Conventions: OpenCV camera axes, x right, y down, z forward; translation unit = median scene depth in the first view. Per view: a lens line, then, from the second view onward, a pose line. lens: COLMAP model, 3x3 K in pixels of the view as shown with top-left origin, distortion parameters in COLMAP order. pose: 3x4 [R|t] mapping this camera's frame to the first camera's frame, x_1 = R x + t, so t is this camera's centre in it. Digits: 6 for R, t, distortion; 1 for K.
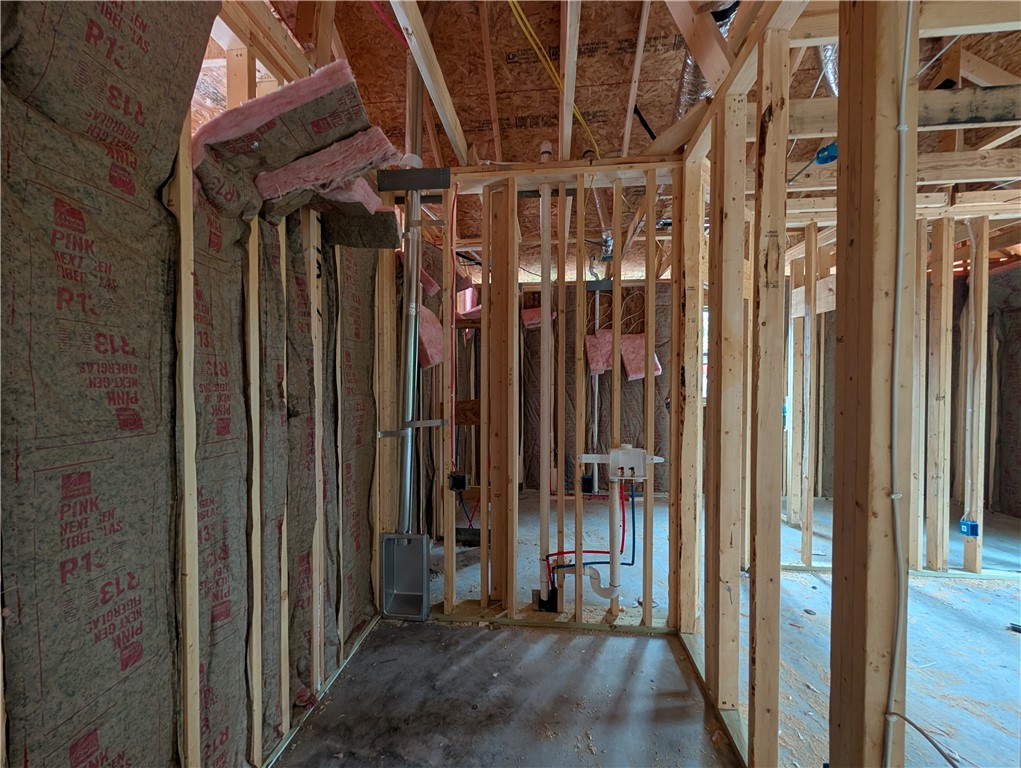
lens RADIAL K [[385.7, 0, 513.3], [0, 385.7, 387.0], [0, 0, 1]] dist [0.001551, -0.000012]
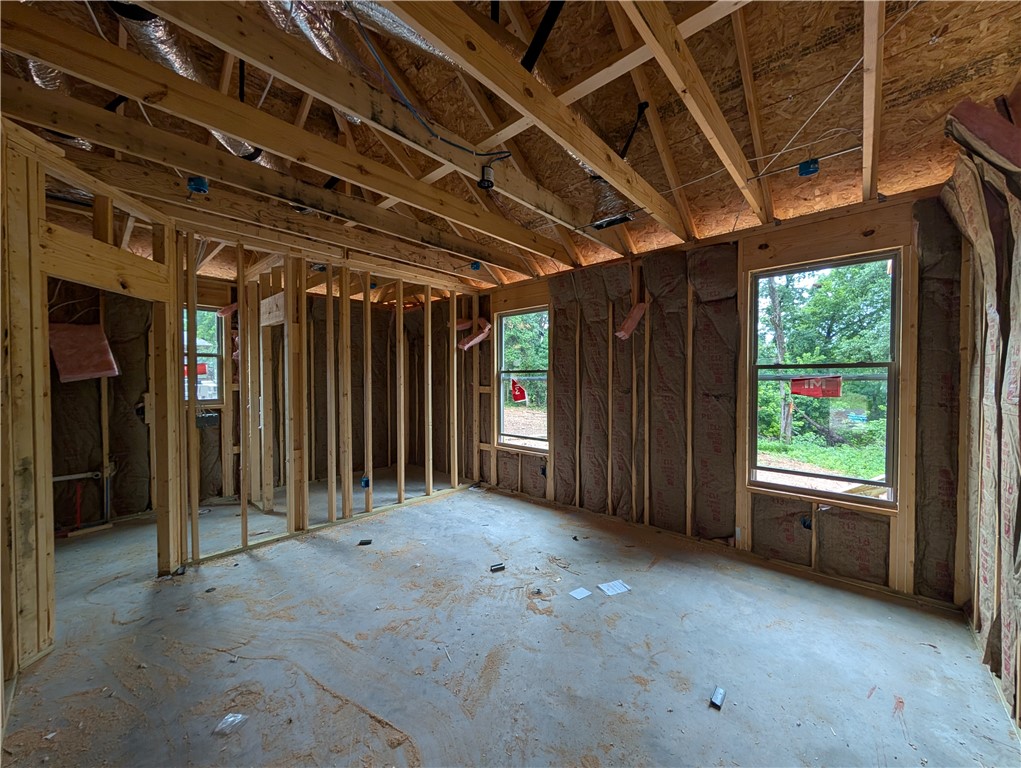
lens RADIAL K [[385.7, 0, 513.3], [0, 385.7, 387.0], [0, 0, 1]] dist [0.001551, -0.000012]
pose [[0.589447, -0.015567, 0.807657, 0.232126], [0.015244, 0.999851, 0.008146, -0.001341], [-0.807663, 0.007511, 0.589596, -0.222717]]
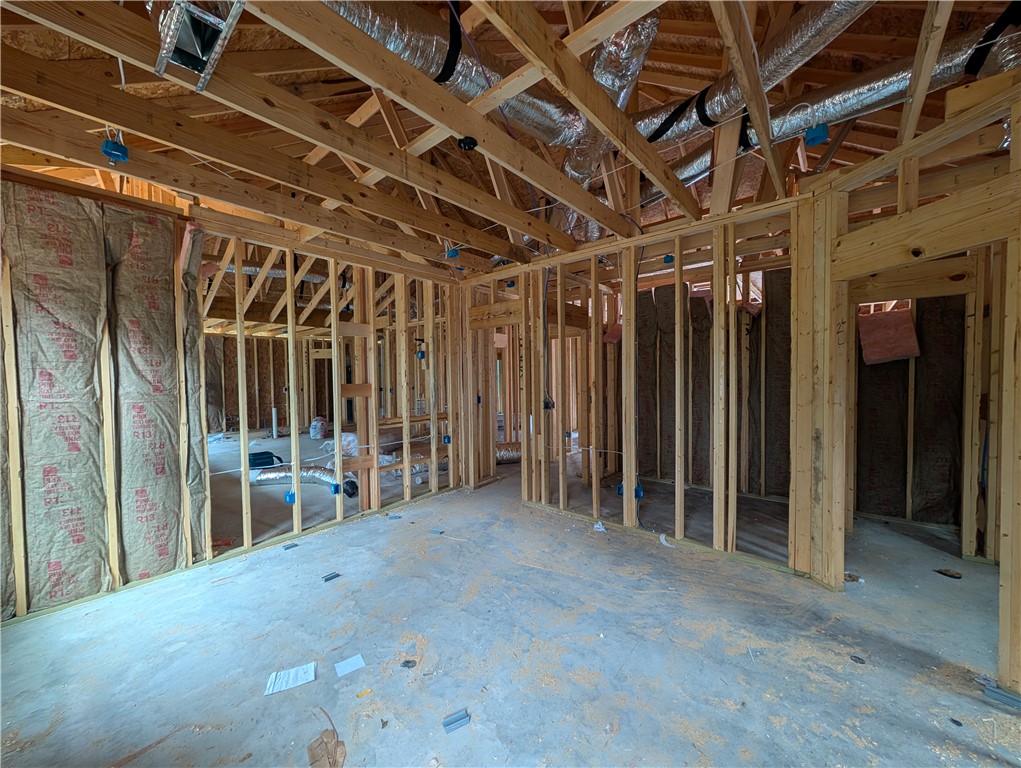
lens RADIAL K [[385.7, 0, 513.3], [0, 385.7, 387.0], [0, 0, 1]] dist [0.001551, -0.000012]
pose [[-0.565886, 0.032215, -0.823854, 1.071884], [0.001104, 0.999265, 0.038315, -0.012709], [0.824483, 0.020773, -0.565506, 0.491534]]
